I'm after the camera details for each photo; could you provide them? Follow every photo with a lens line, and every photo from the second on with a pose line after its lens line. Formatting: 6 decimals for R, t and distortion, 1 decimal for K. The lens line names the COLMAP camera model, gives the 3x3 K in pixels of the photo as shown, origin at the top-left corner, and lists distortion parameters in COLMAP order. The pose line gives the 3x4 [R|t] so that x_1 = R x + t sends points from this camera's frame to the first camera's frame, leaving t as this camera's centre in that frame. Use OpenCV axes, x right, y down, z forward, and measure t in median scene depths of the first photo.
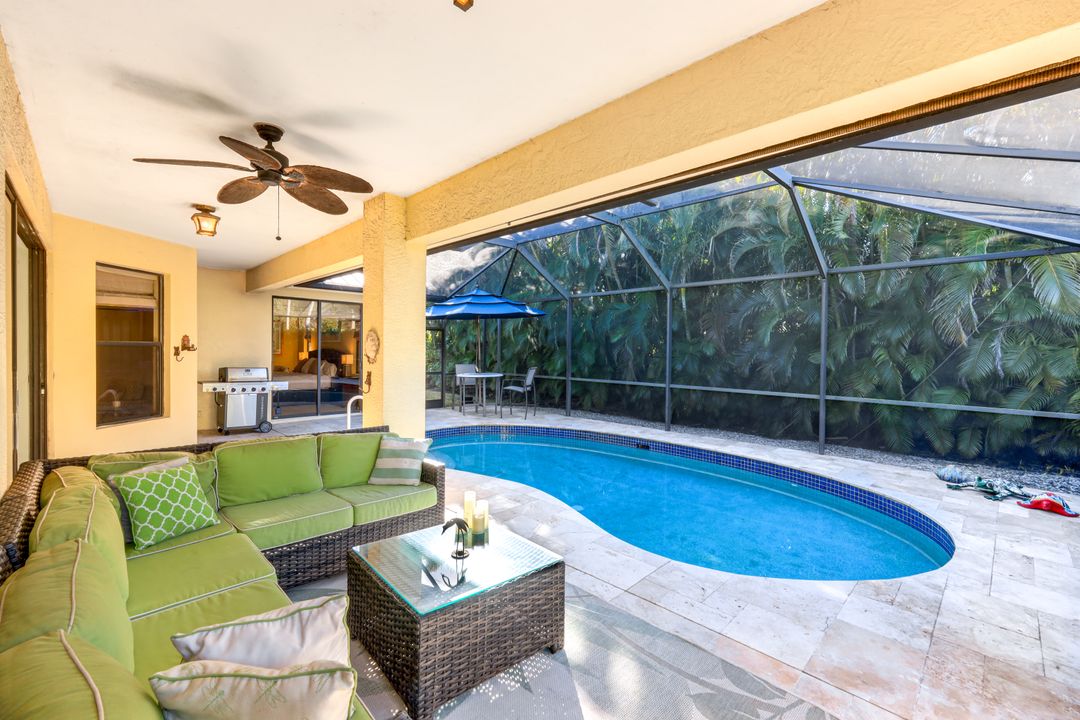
lens RADIAL K [[455.1, 0, 536.1], [0, 455.1, 355.2], [0, 0, 1]] dist [0.001895, 0.000476]
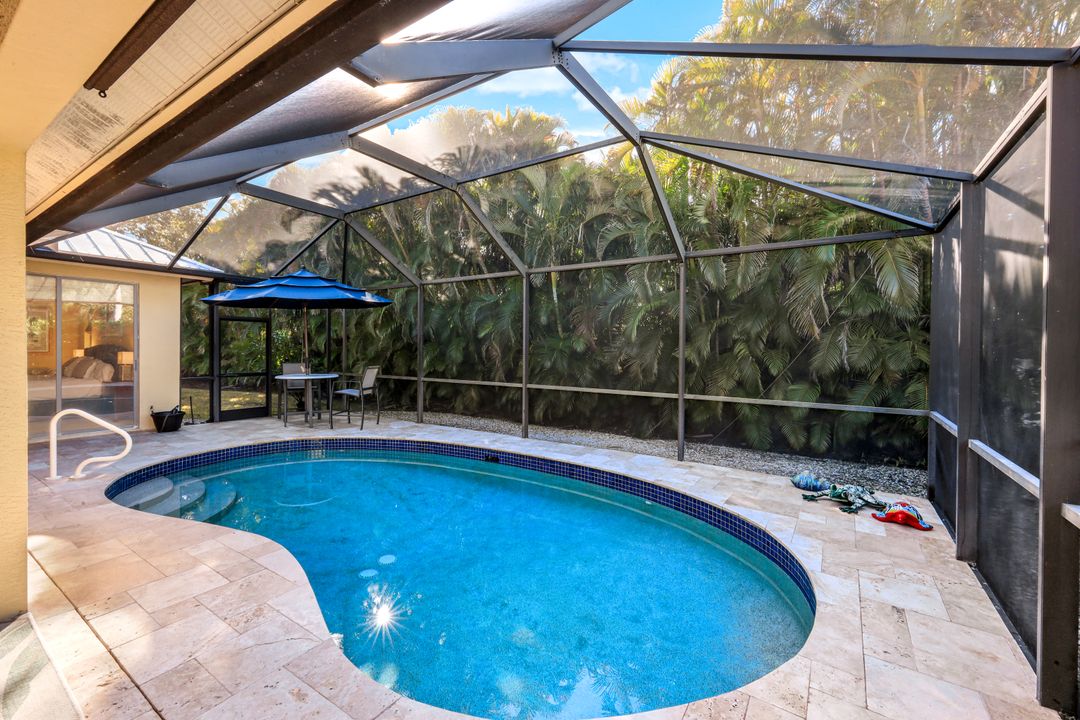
lens RADIAL K [[452.3, 0, 535.5], [0, 452.3, 353.5], [0, 0, 1]] dist [-0.000695, 0.000226]
pose [[0.978399, -0.003909, 0.206690, 0.136836], [0.004199, 0.999991, -0.000965, 0.006872], [-0.206685, 0.001812, 0.978406, 0.158993]]
